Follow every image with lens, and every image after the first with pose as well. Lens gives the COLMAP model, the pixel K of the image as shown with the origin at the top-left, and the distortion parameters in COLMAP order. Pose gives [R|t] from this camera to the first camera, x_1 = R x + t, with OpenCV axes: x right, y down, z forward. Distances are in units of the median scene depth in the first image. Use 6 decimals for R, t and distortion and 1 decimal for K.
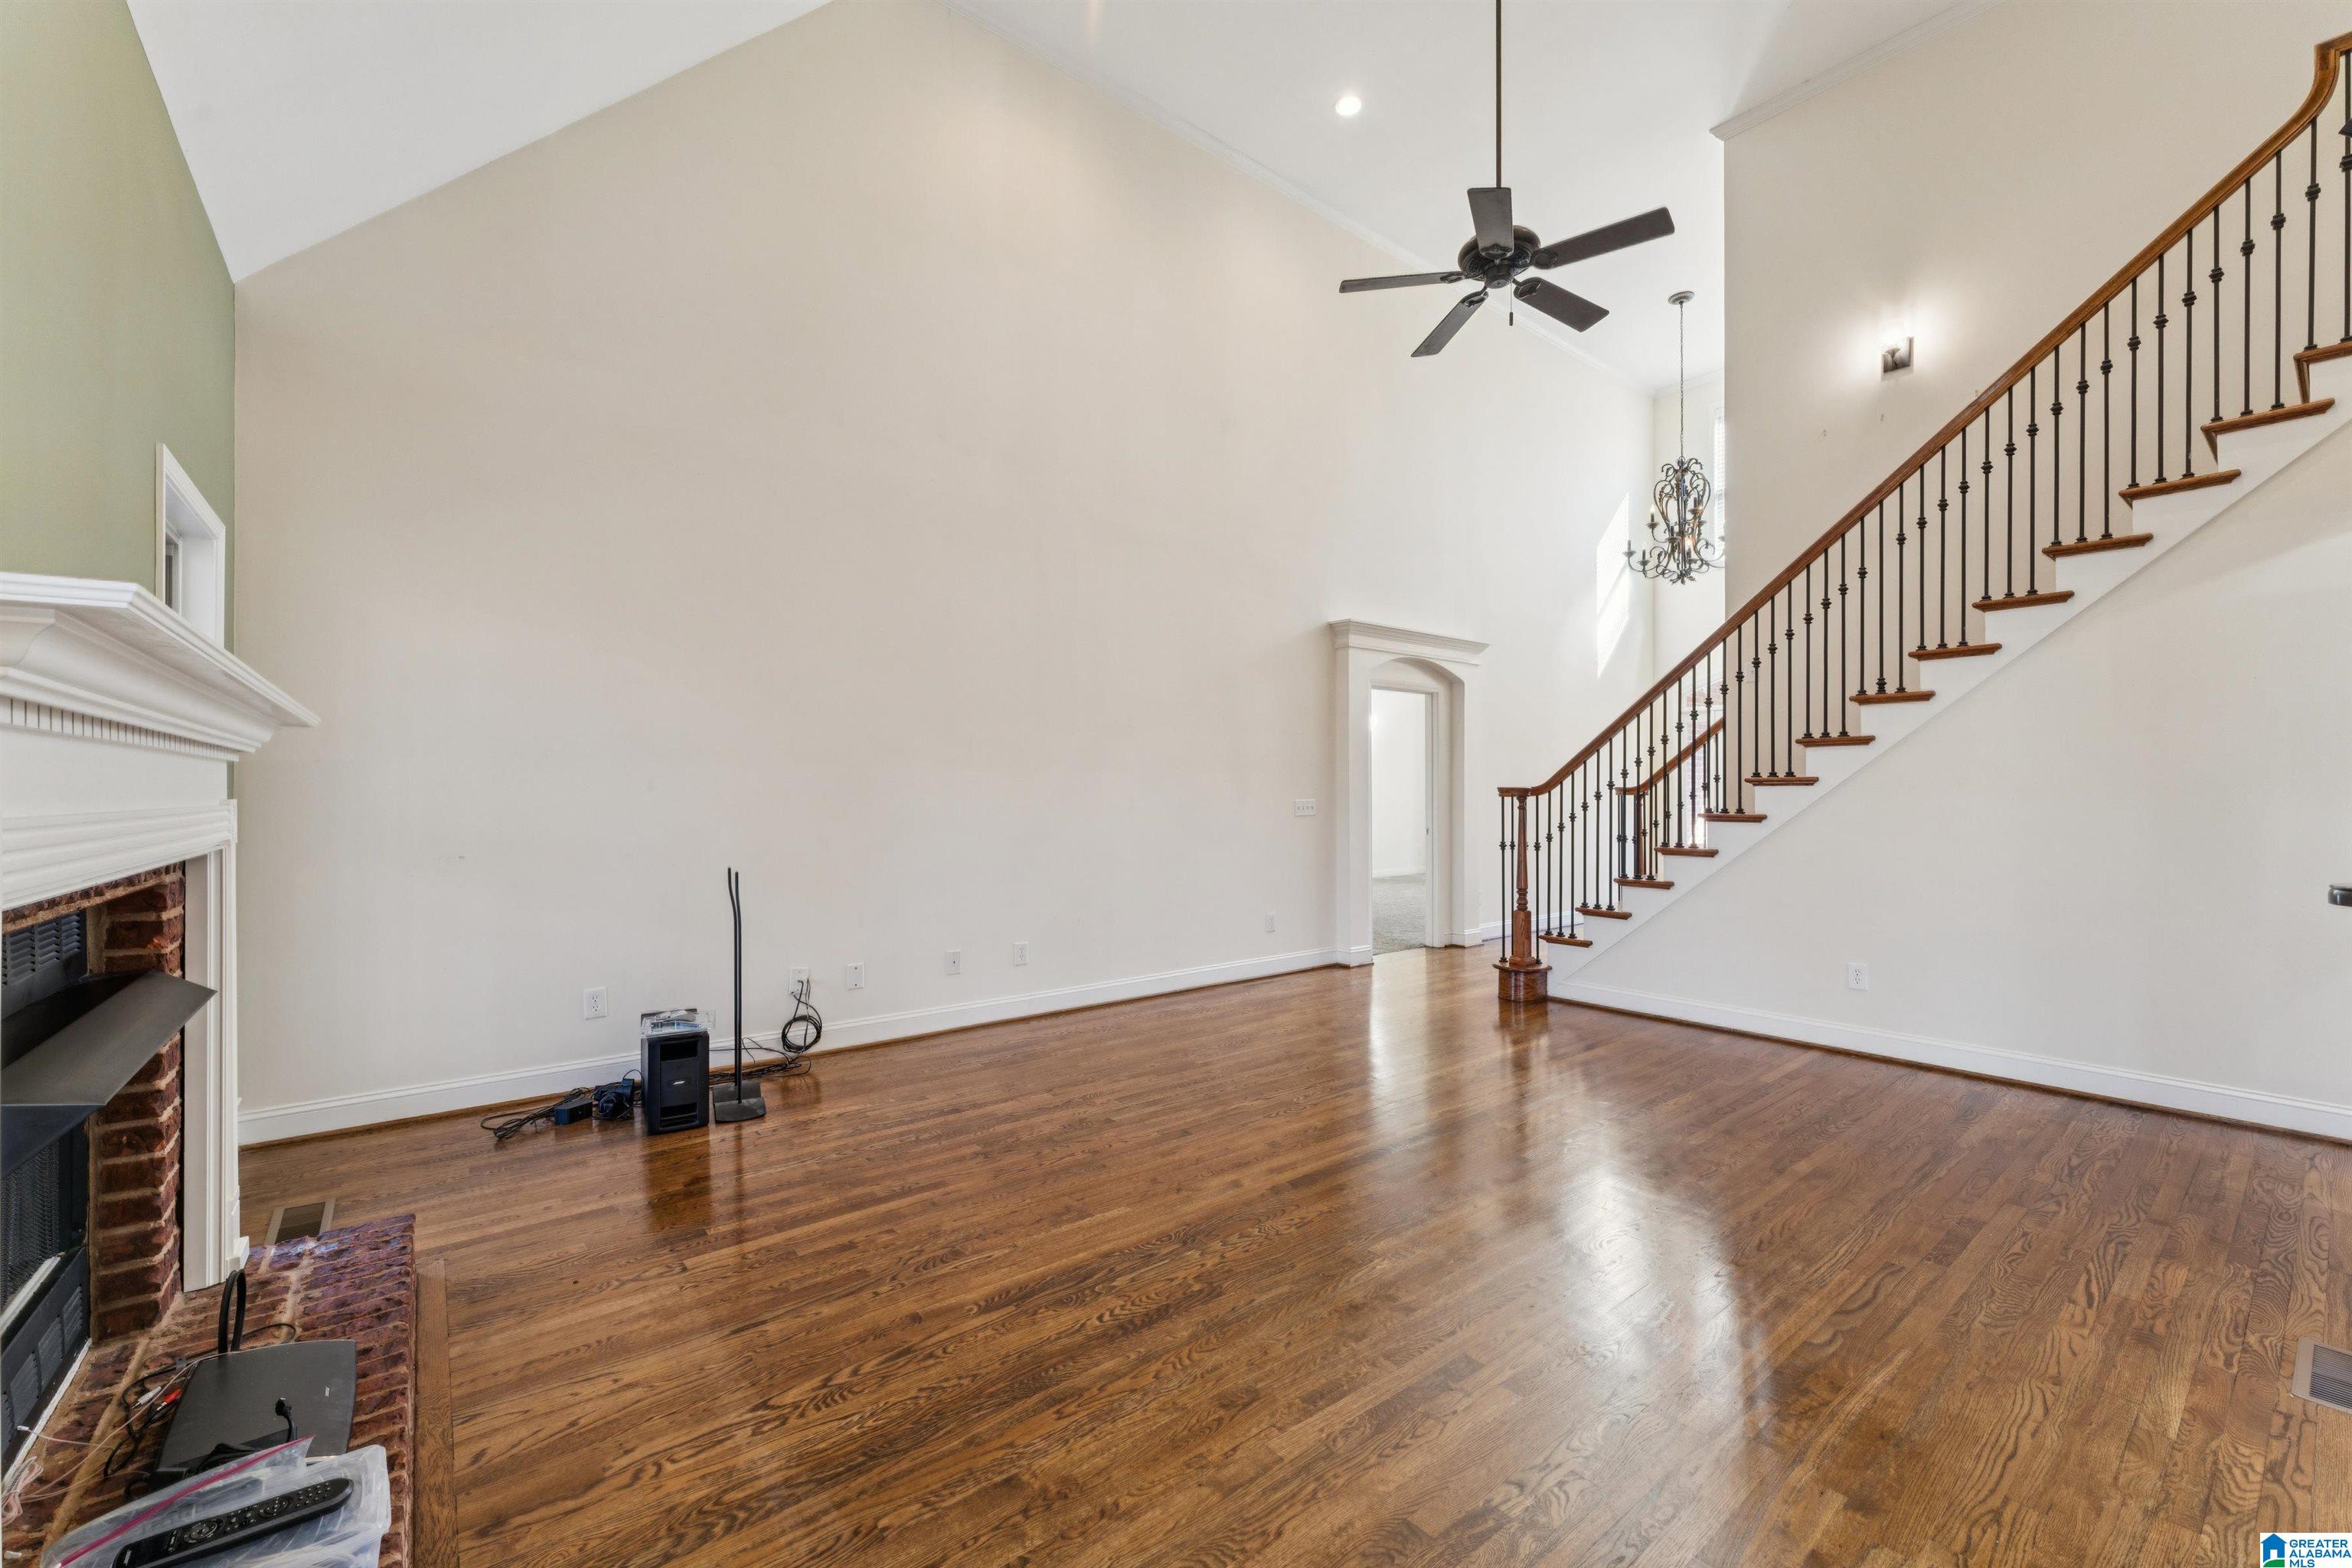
lens RADIAL K [[941.2, 0, 1170.6], [0, 941.2, 792.9], [0, 0, 1]] dist [0.000623, -0.000726]
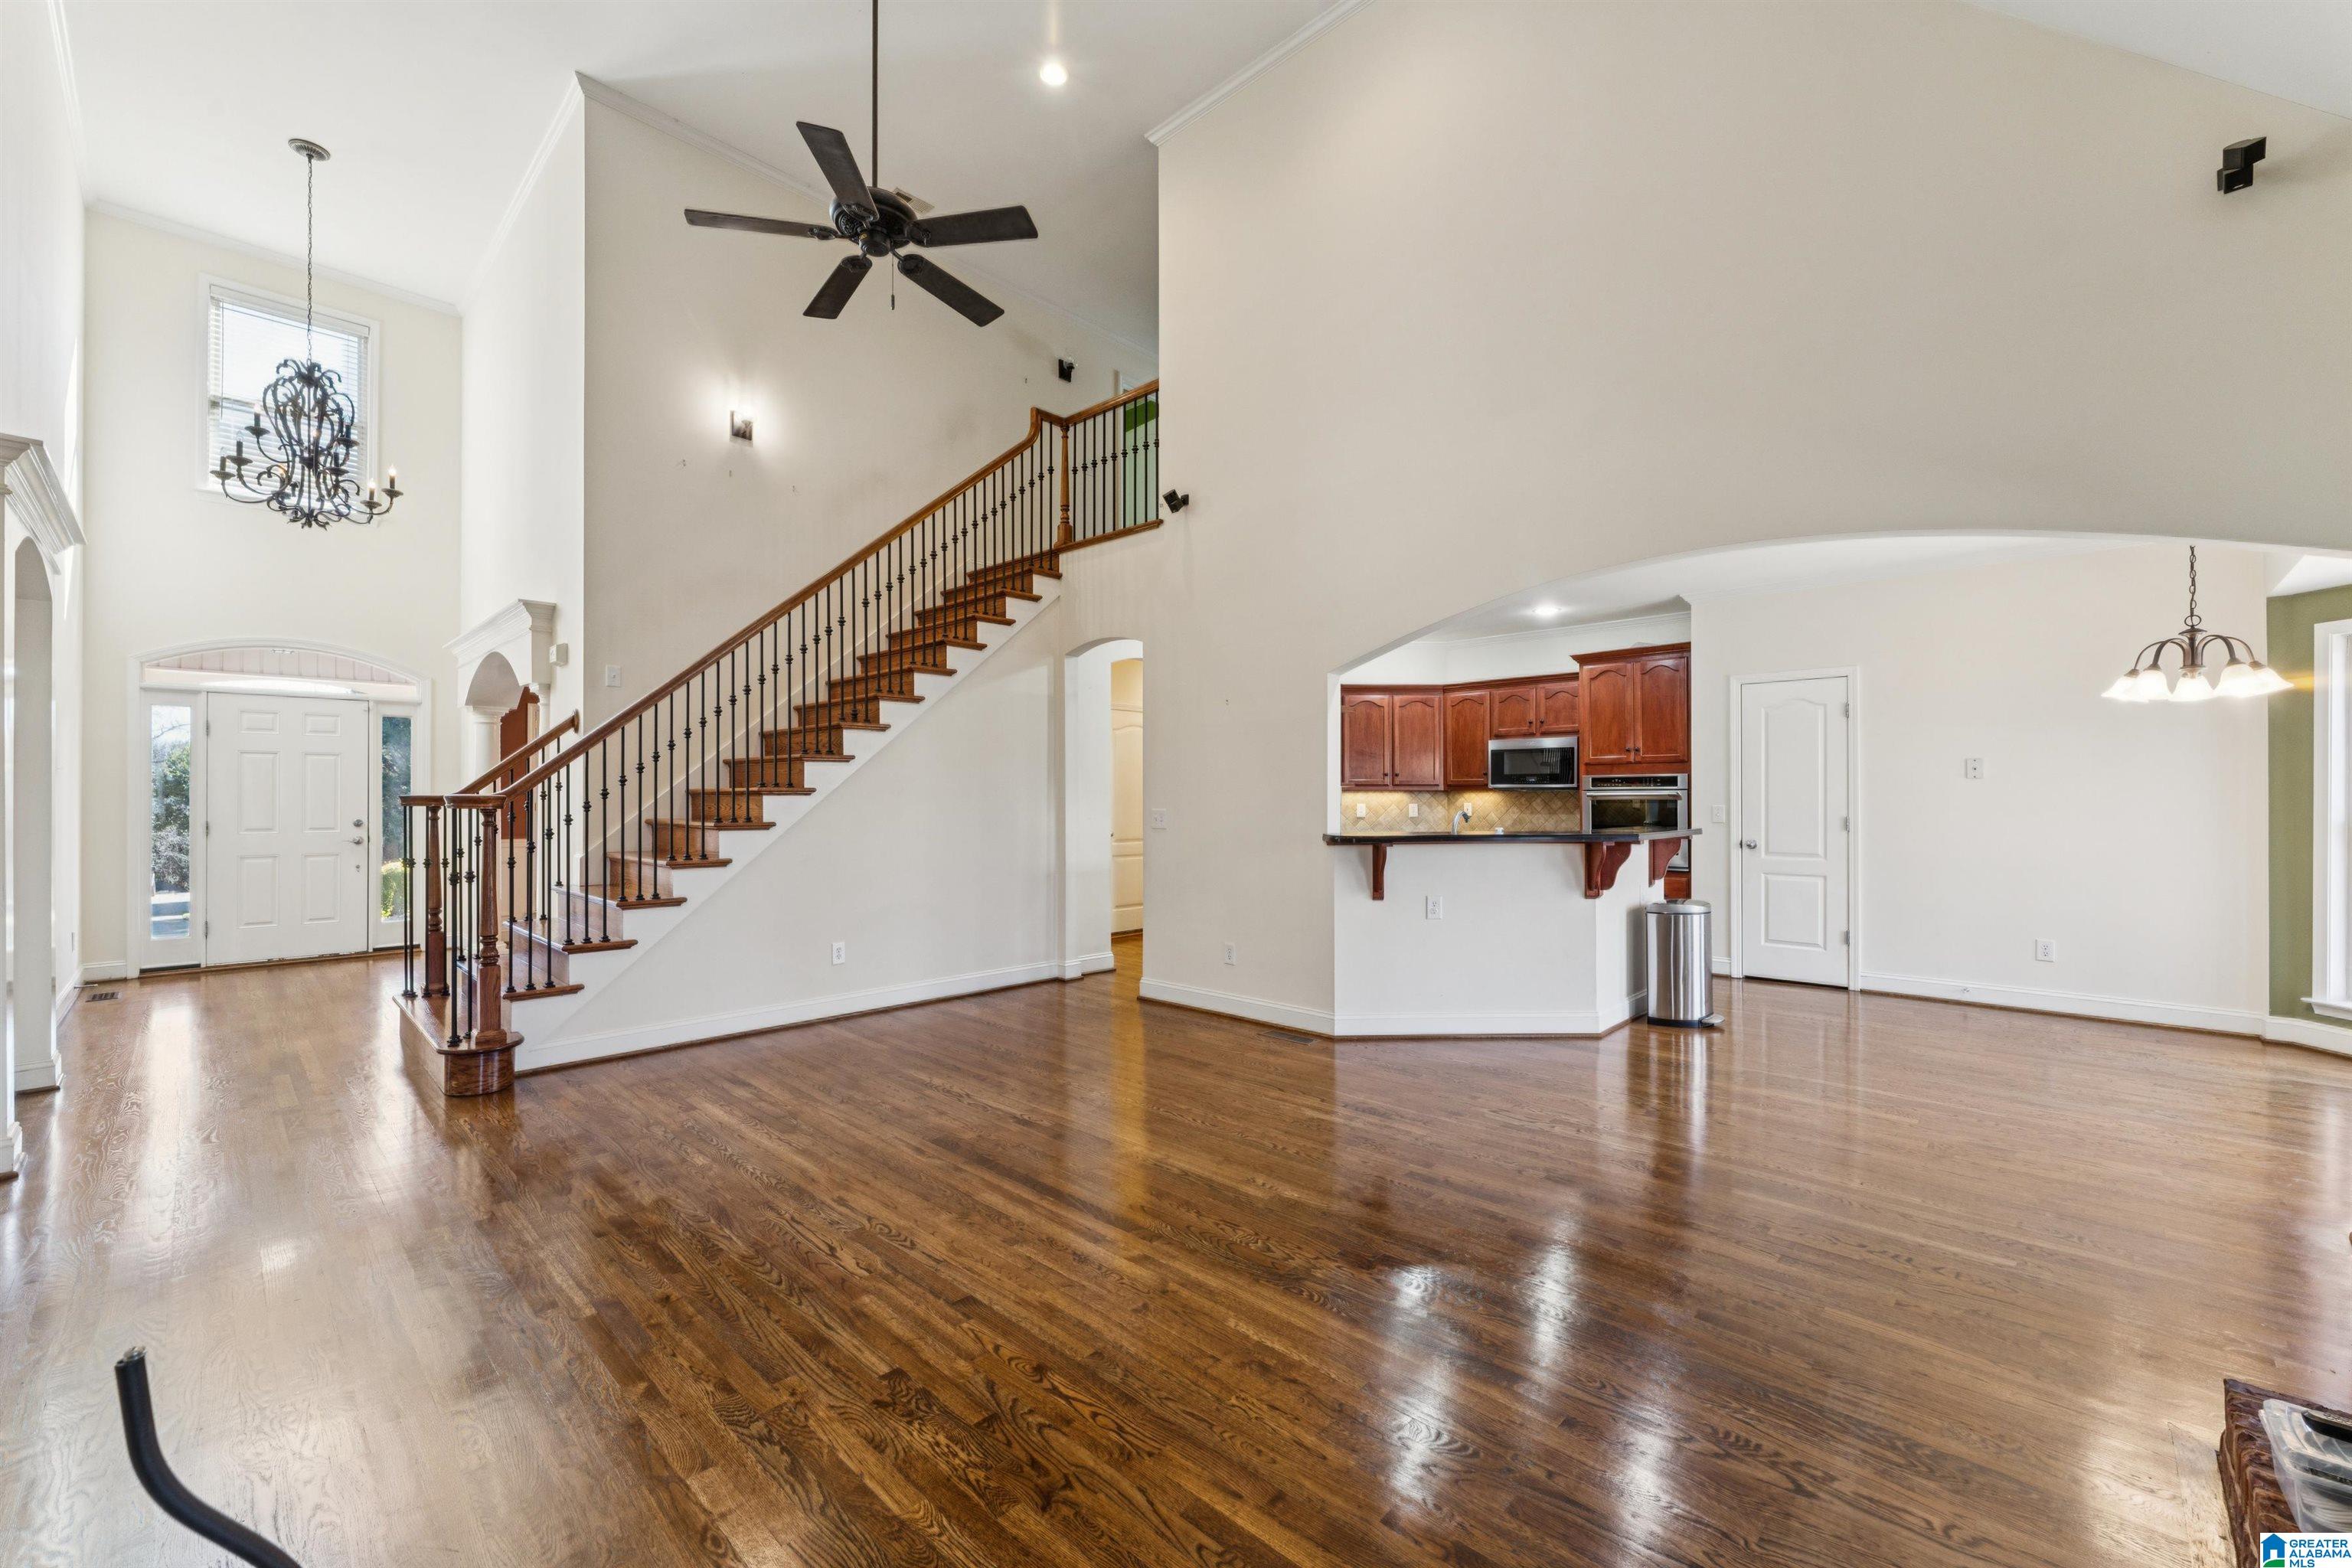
lens RADIAL K [[941.2, 0, 1179.3], [0, 941.2, 793.9], [0, 0, 1]] dist [0.000623, -0.000726]
pose [[-0.131299, 0.006000, 0.991325, -0.723634], [0.003508, 0.999978, -0.005588, -0.002472], [-0.991337, 0.002743, -0.131317, 0.989441]]
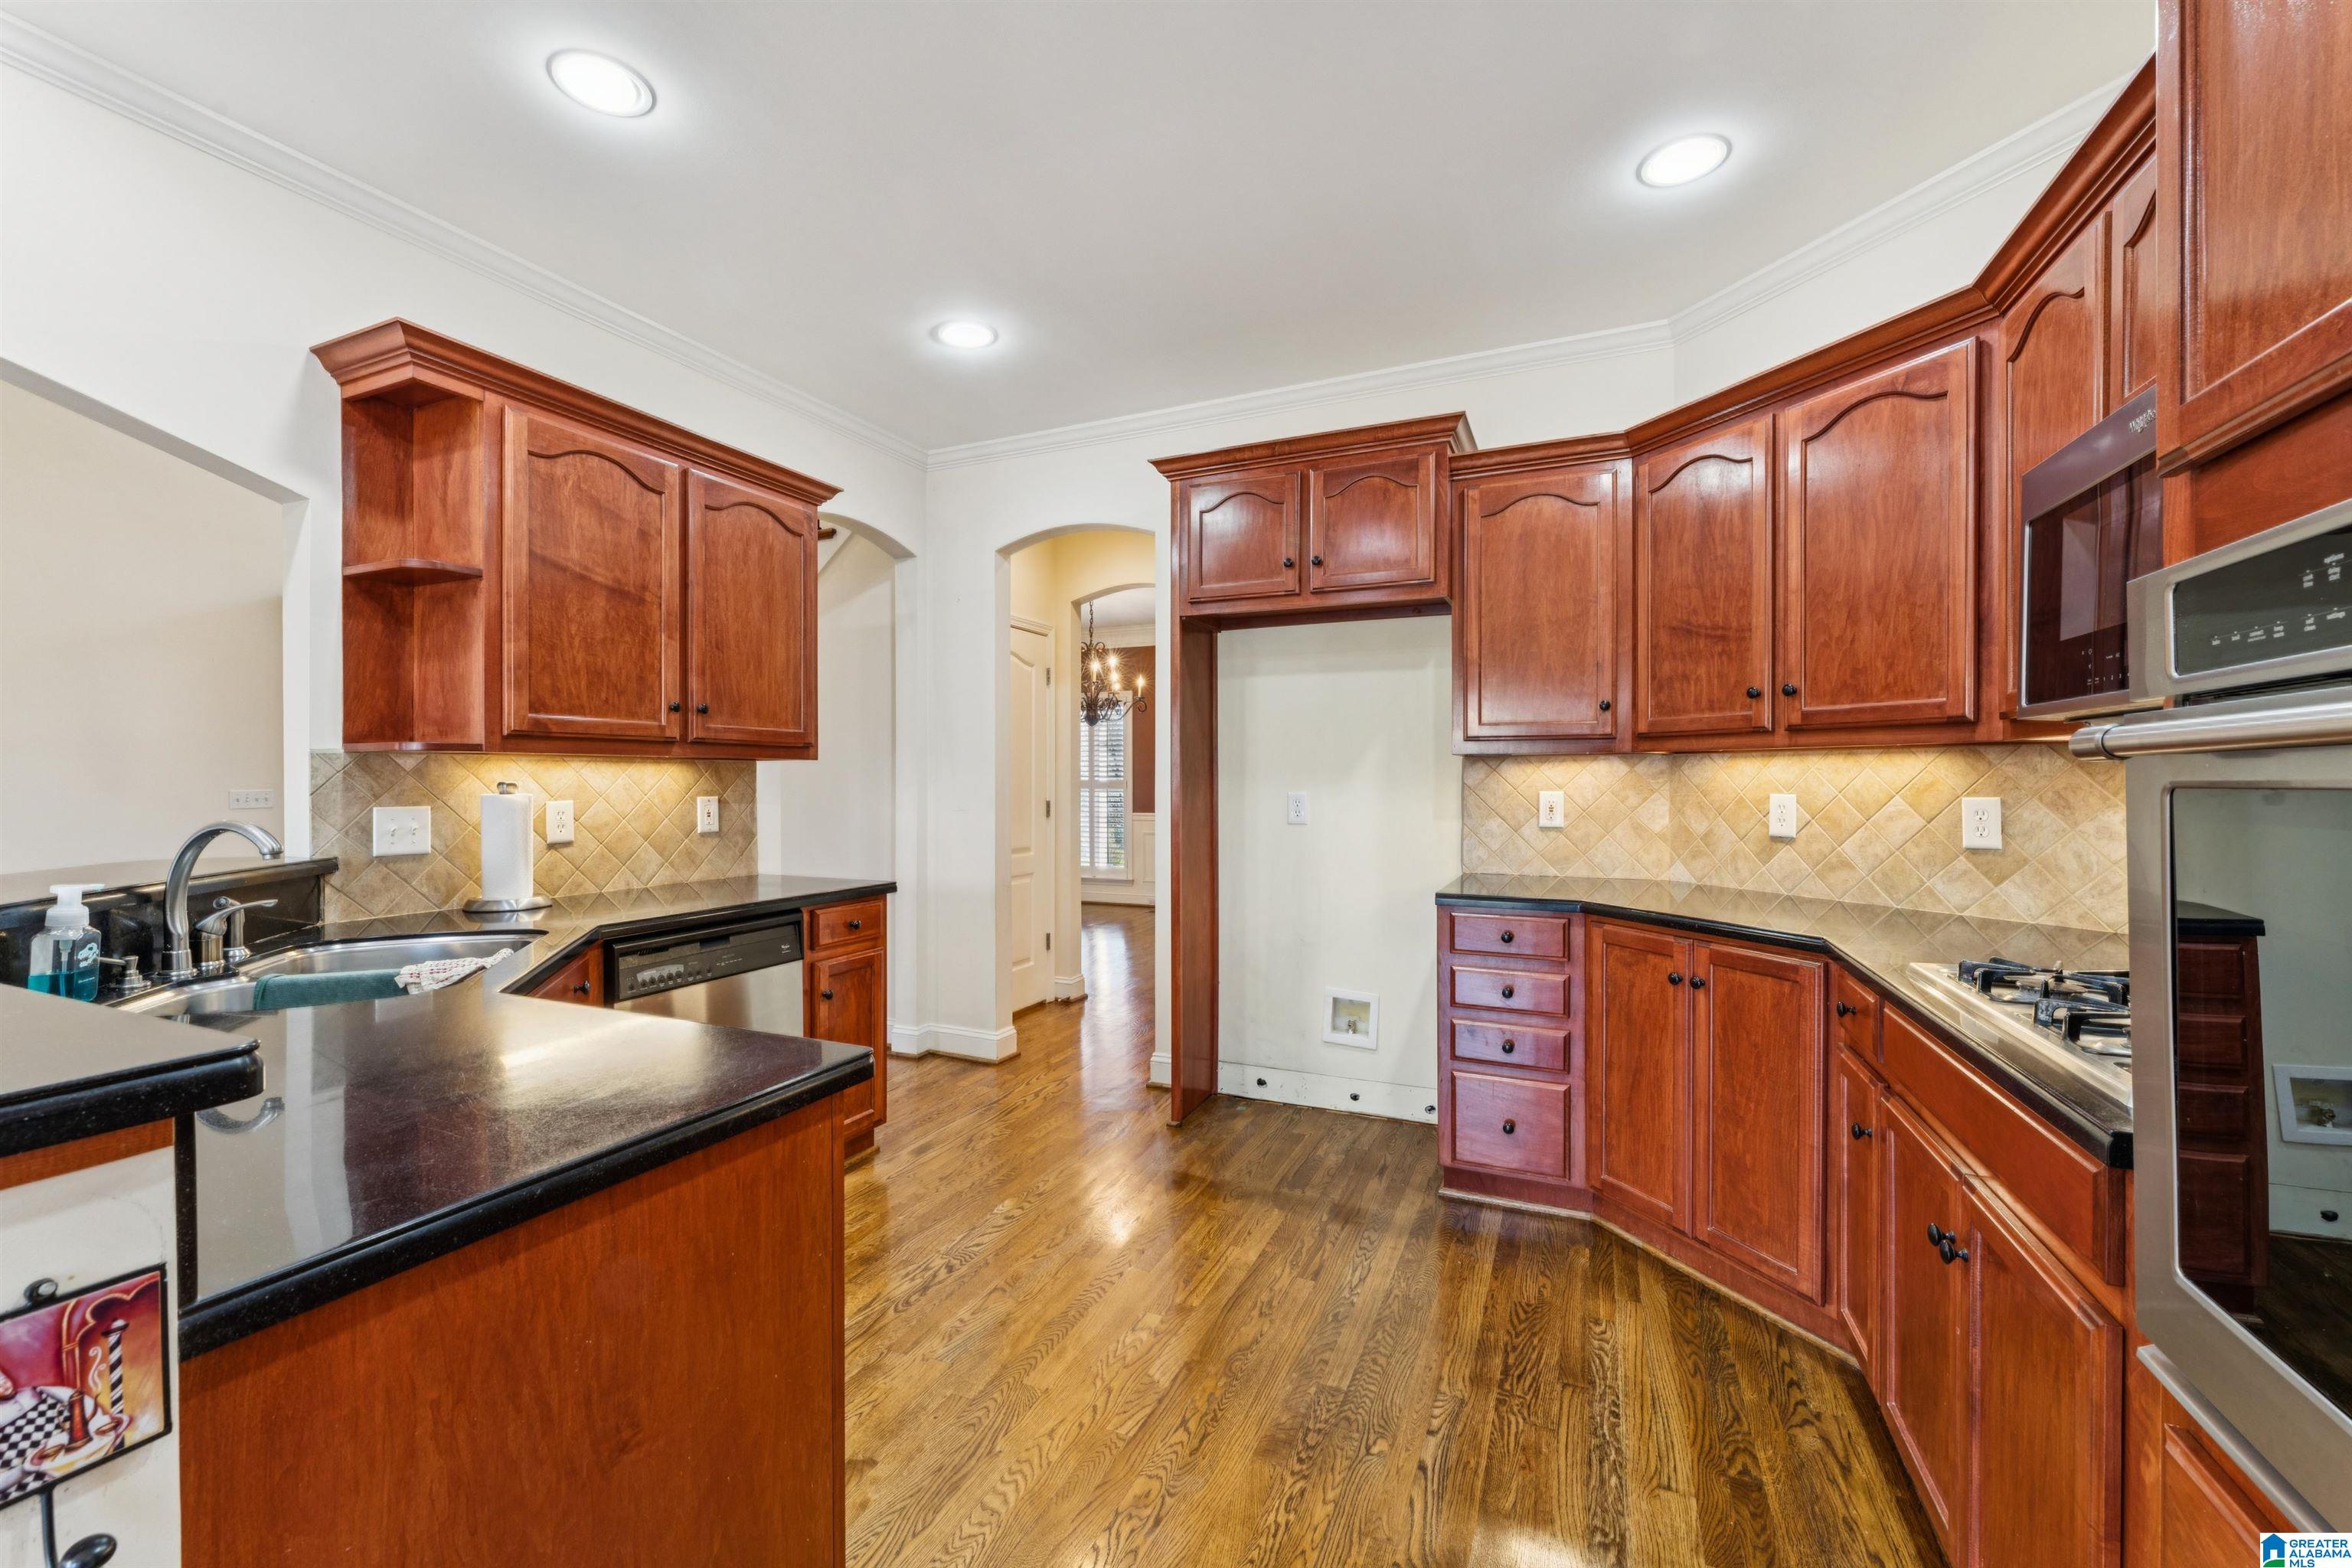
lens RADIAL K [[941.2, 0, 1183.0], [0, 941.2, 783.1], [0, 0, 1]] dist [0.000623, -0.000726]
pose [[0.886352, -0.004304, 0.462993, 1.029188], [0.002915, 0.999989, 0.003717, -0.001134], [-0.463004, -0.001945, 0.886354, -0.376763]]
